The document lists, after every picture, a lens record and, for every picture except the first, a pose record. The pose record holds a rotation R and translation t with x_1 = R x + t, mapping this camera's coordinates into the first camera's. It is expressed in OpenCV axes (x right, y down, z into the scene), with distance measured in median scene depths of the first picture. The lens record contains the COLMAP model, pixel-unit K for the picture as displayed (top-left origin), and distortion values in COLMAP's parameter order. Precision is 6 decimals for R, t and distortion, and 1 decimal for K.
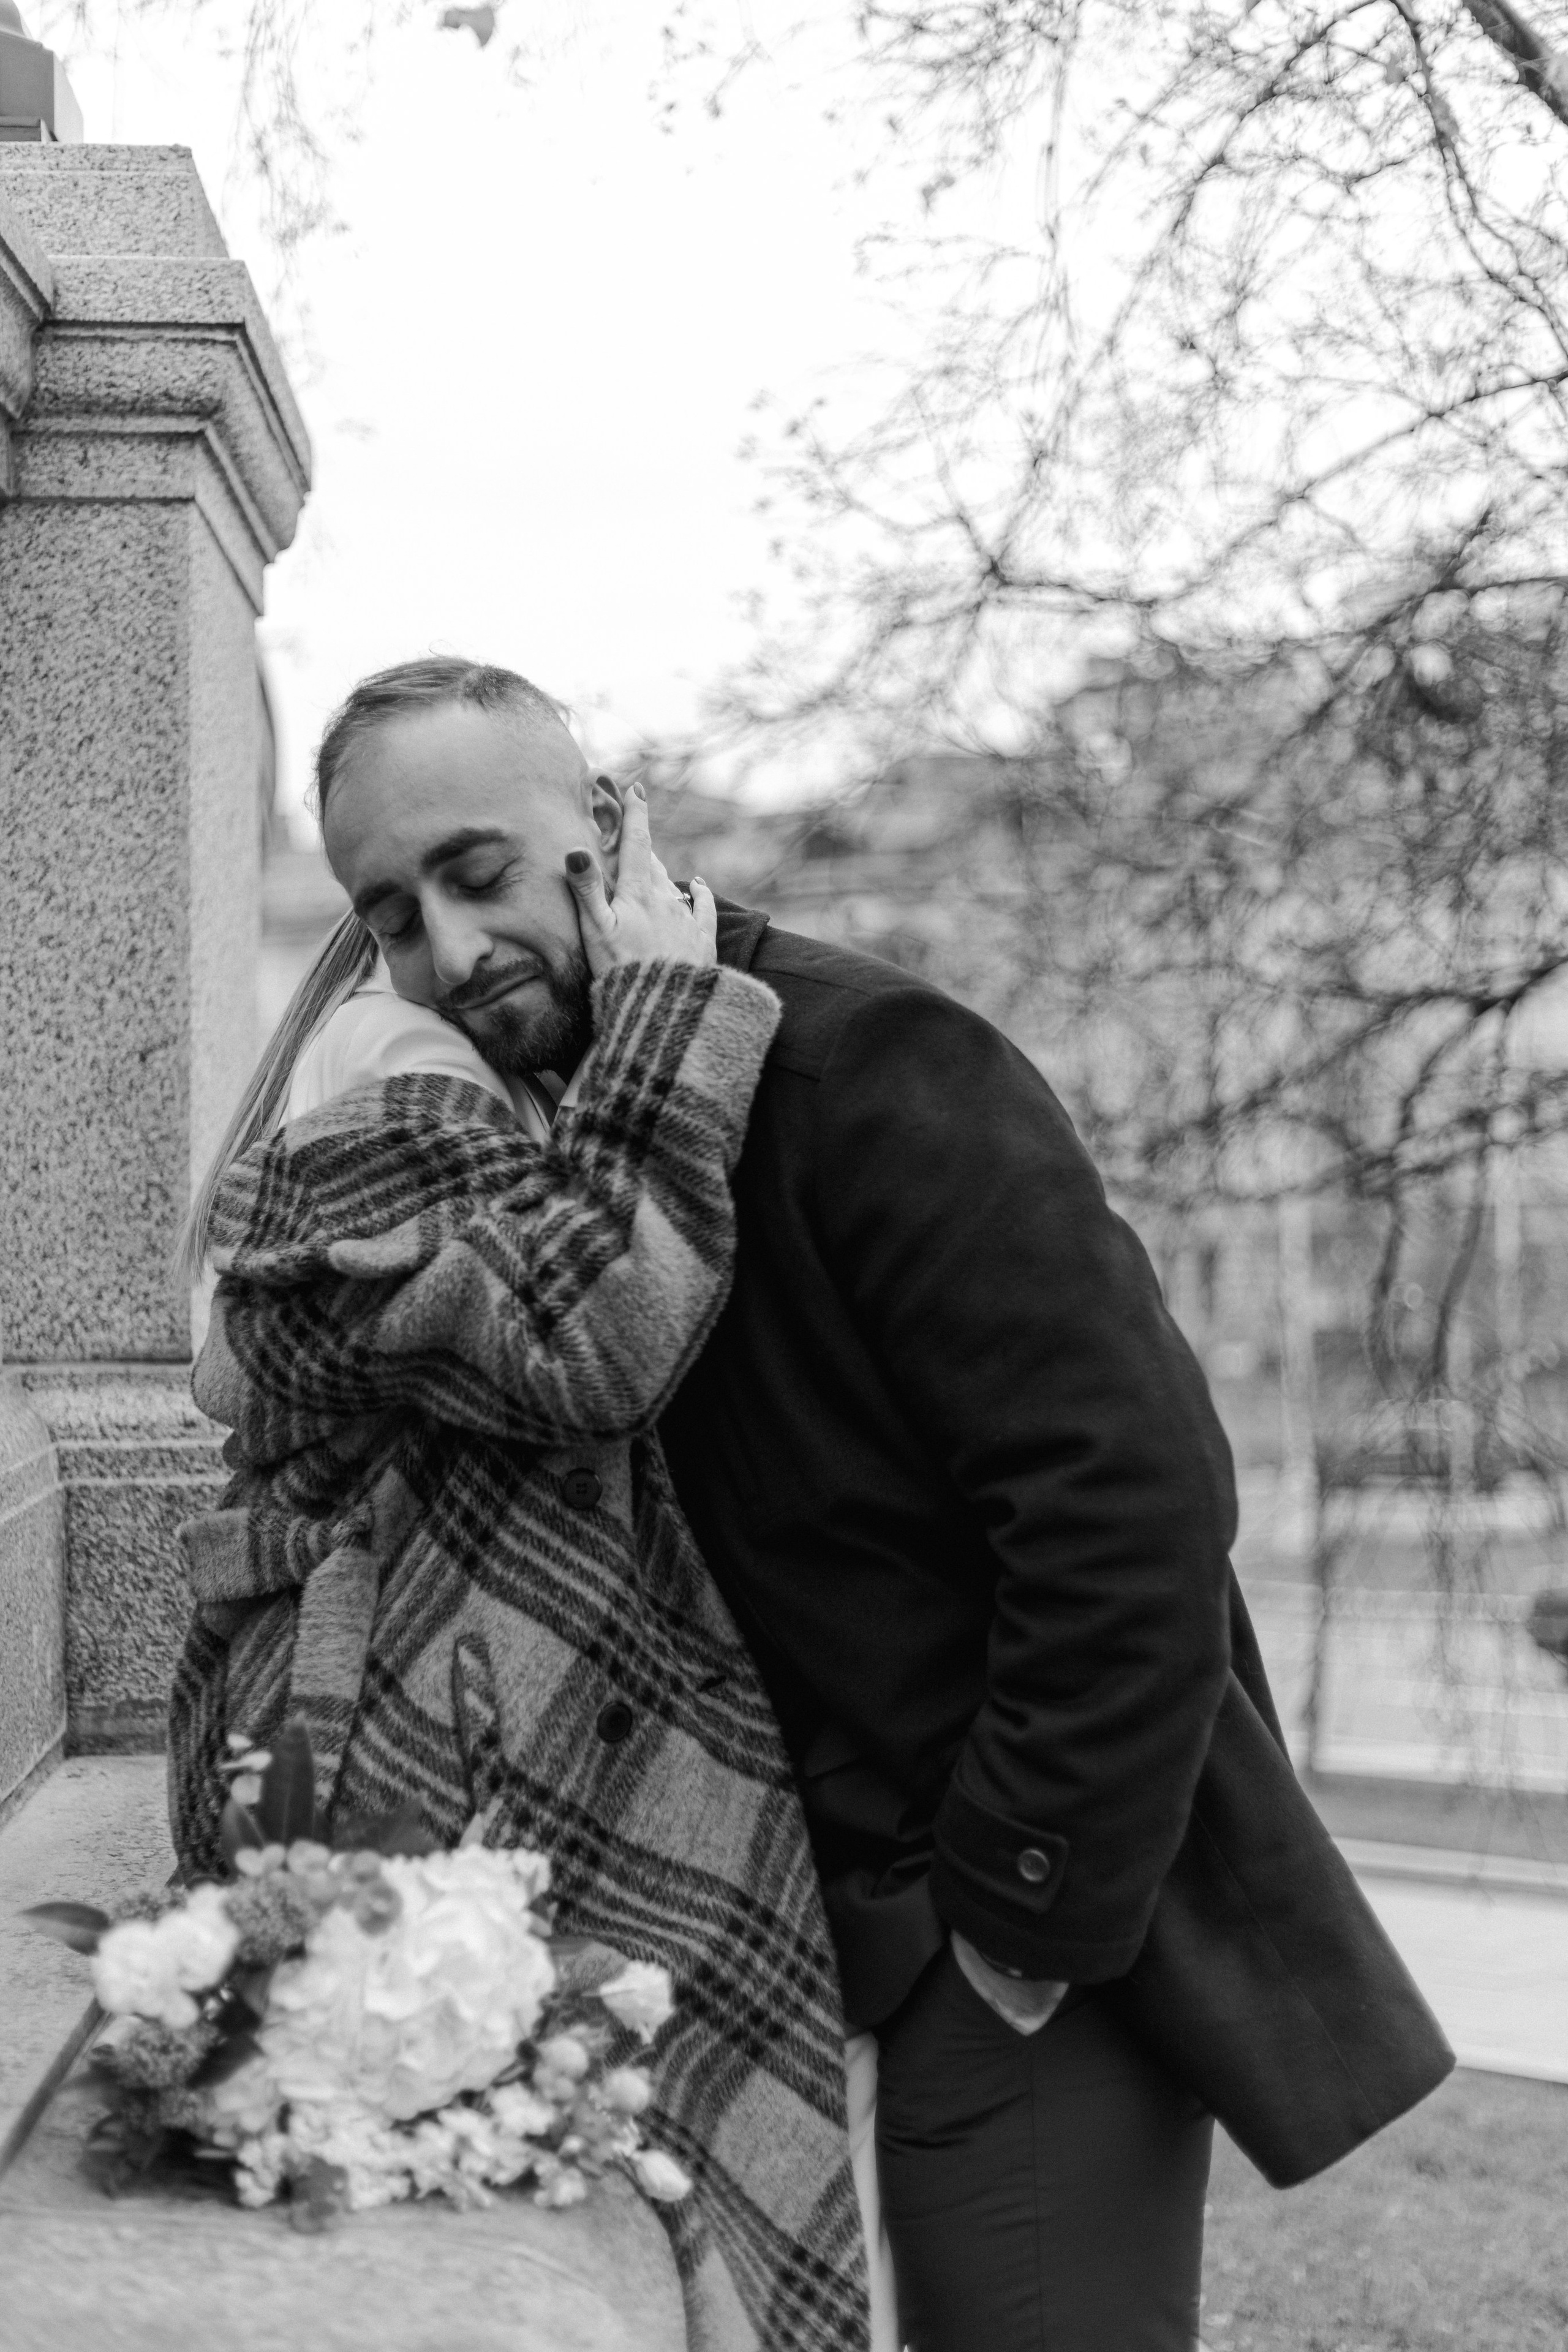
lens RADIAL K [[3387.9, 0, 772.7], [0, 3387.9, 1163.8], [0, 0, 1]] dist [-0.002649, 0.067562]
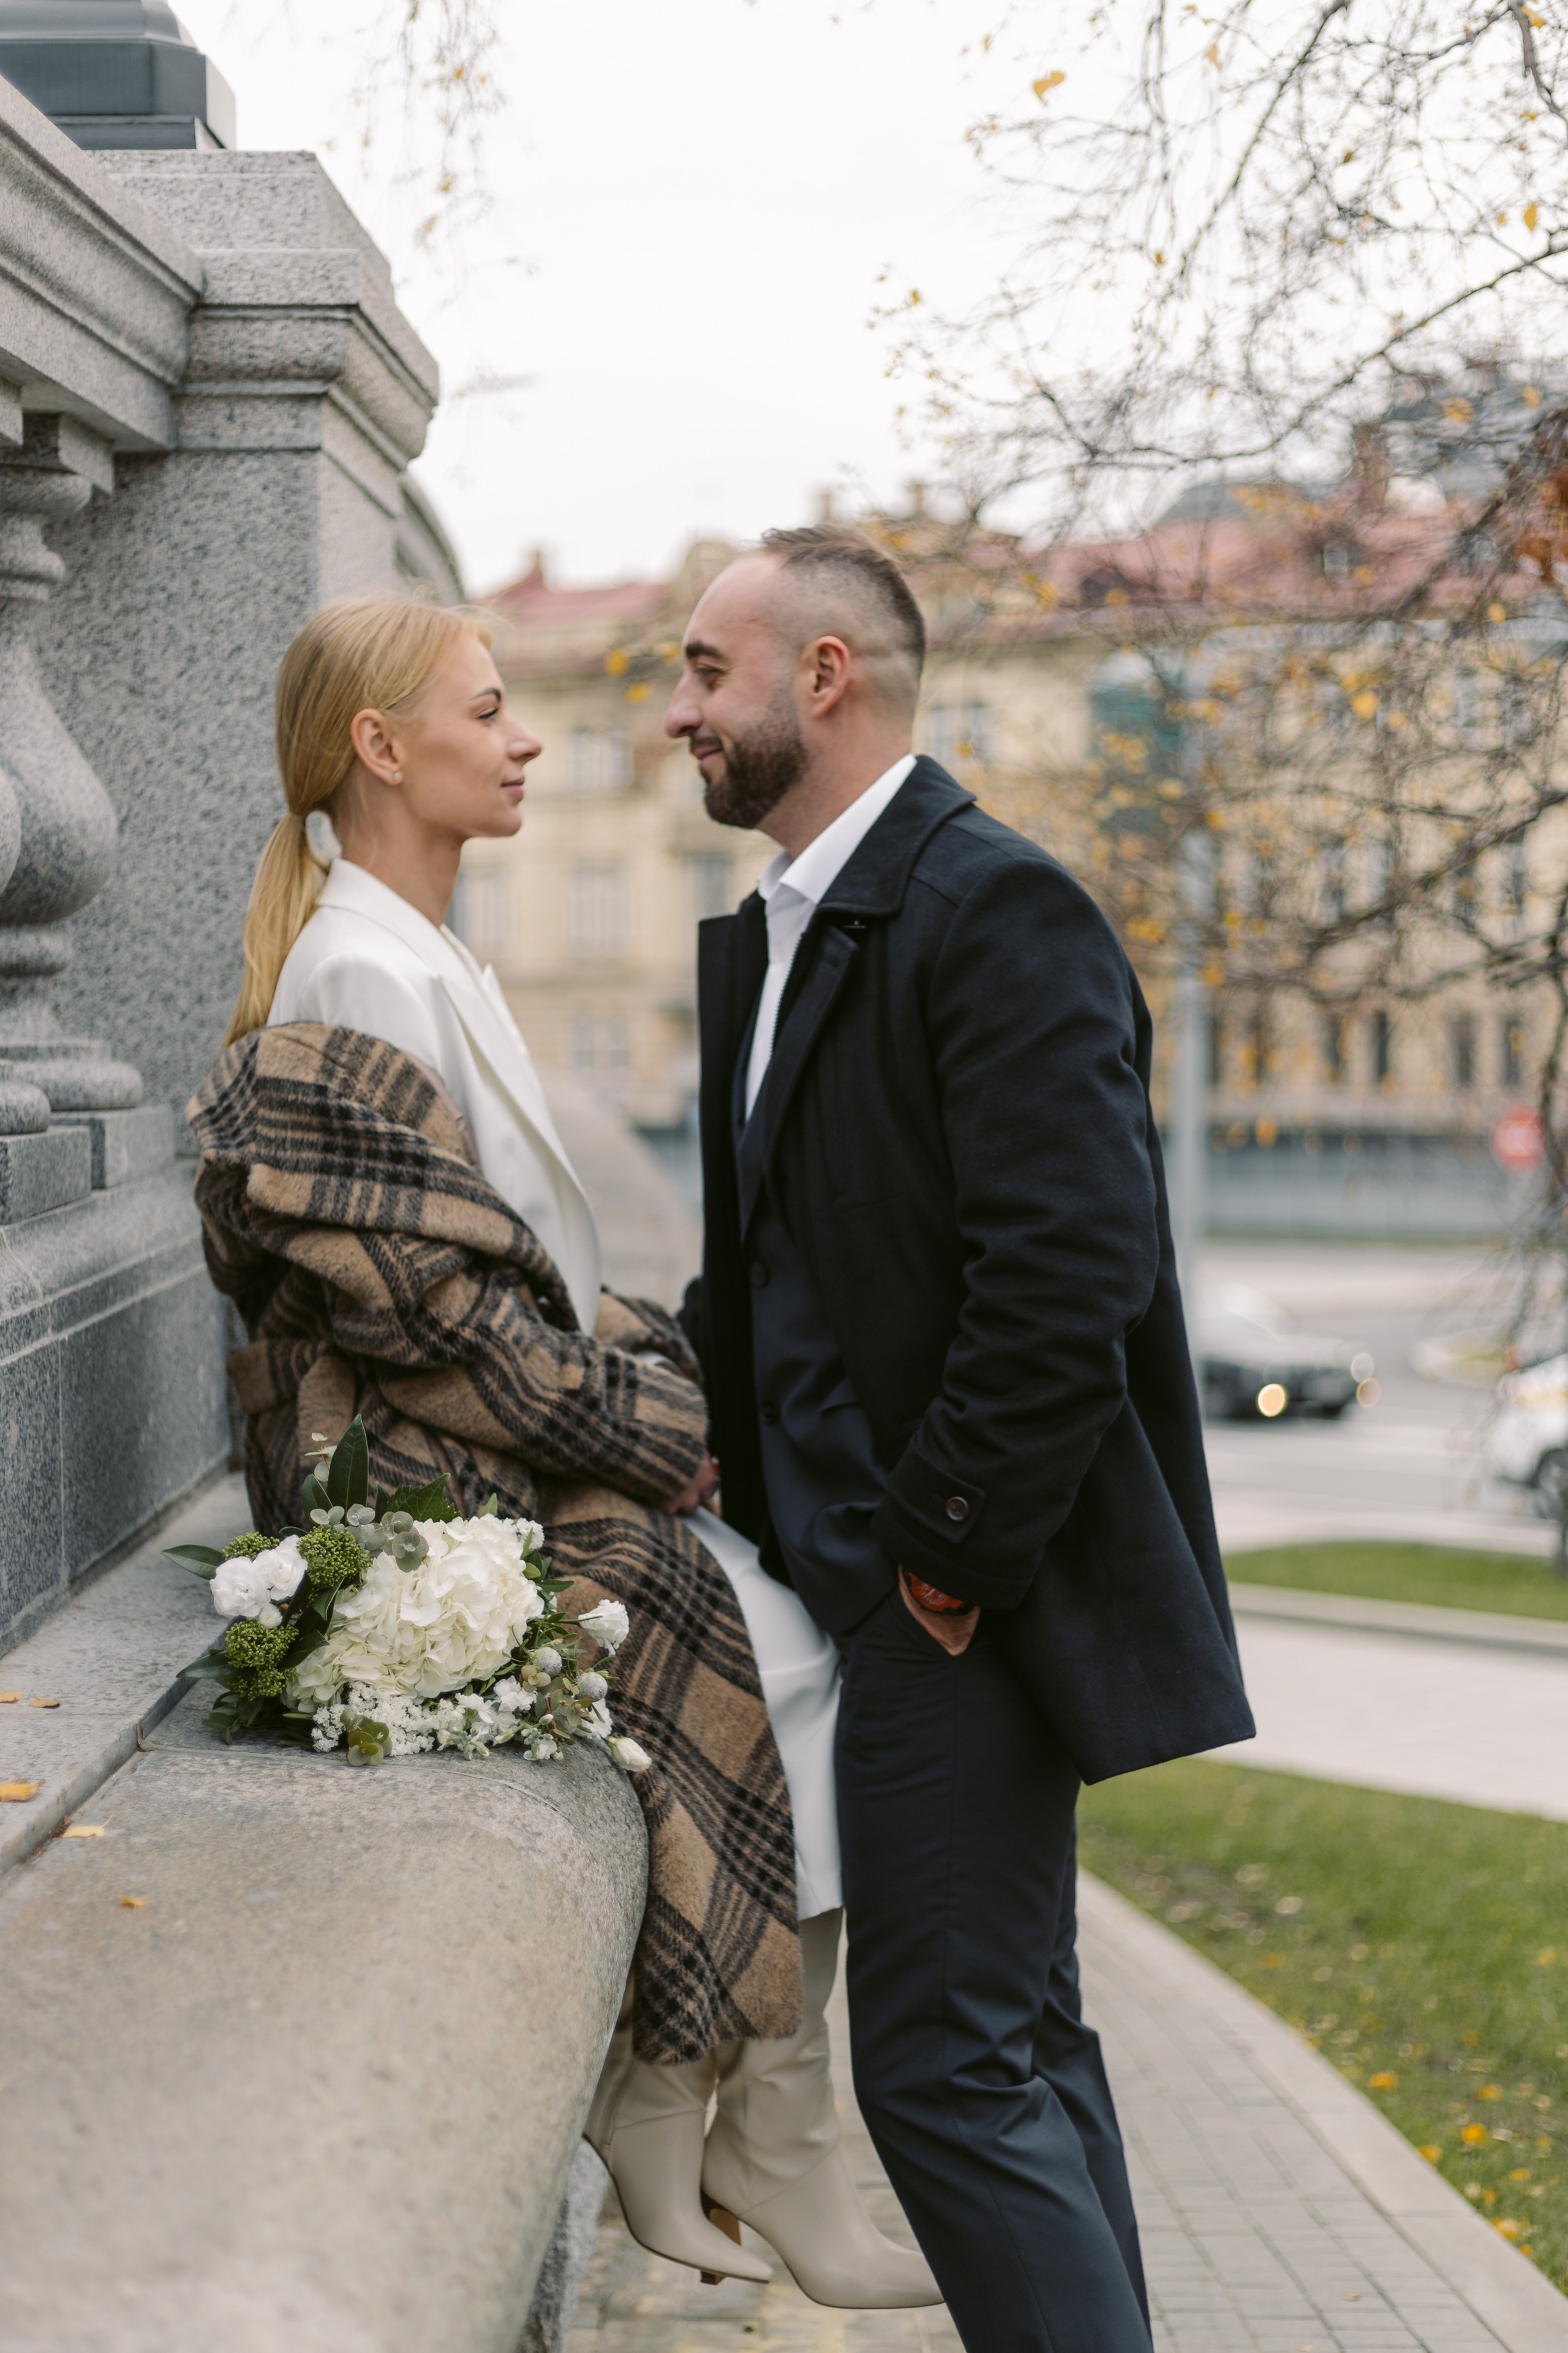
lens RADIAL K [[3588.5, 0, 822.4], [0, 3588.5, 1238.0], [0, 0, 1]] dist [0.009041, 0.007013]
pose [[0.997844, 0.005850, -0.065373, 0.095402], [-0.000142, 0.996210, 0.086977, -0.026598], [0.065634, -0.086781, 0.994063, -0.295322]]
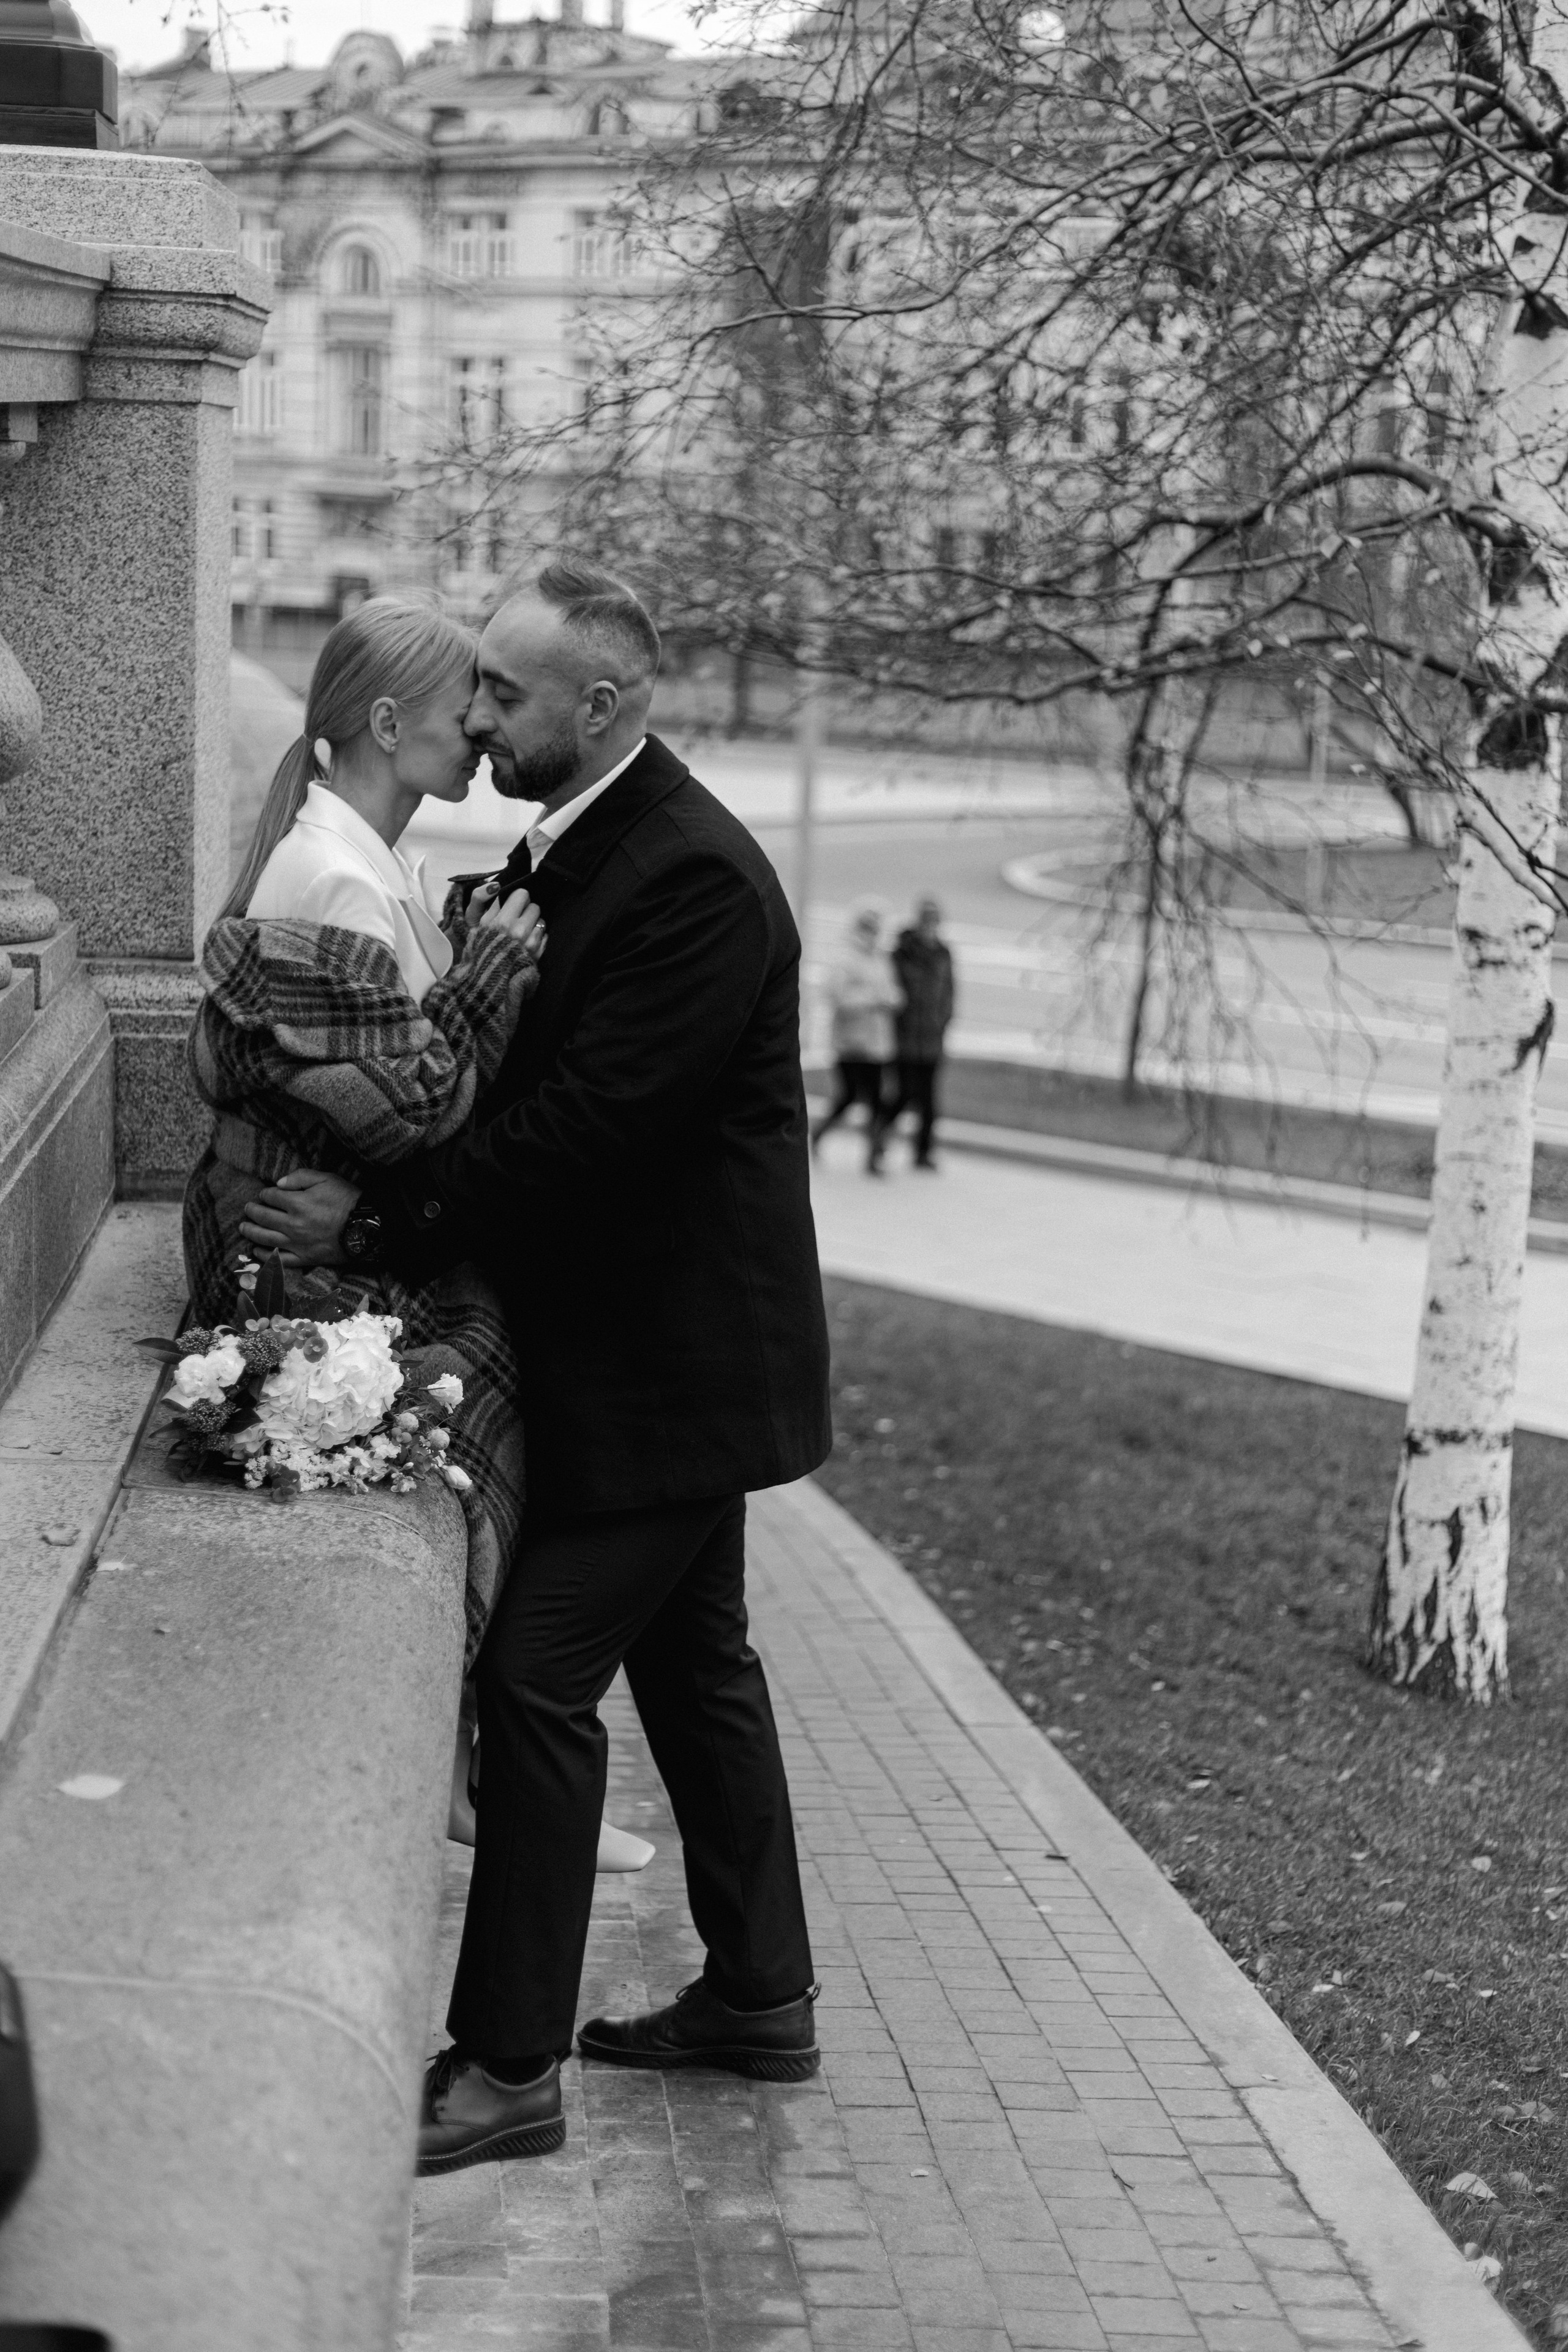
lens RADIAL K [[3361.1, 0, 769.3], [0, 3361.1, 1175.6], [0, 0, 1]] dist [0.006910, 0.032731]
pose [[0.998628, 0.040885, 0.032725, 0.051175], [-0.047069, 0.974677, 0.218608, -0.202806], [-0.022958, -0.219848, 0.975264, -0.571967]]
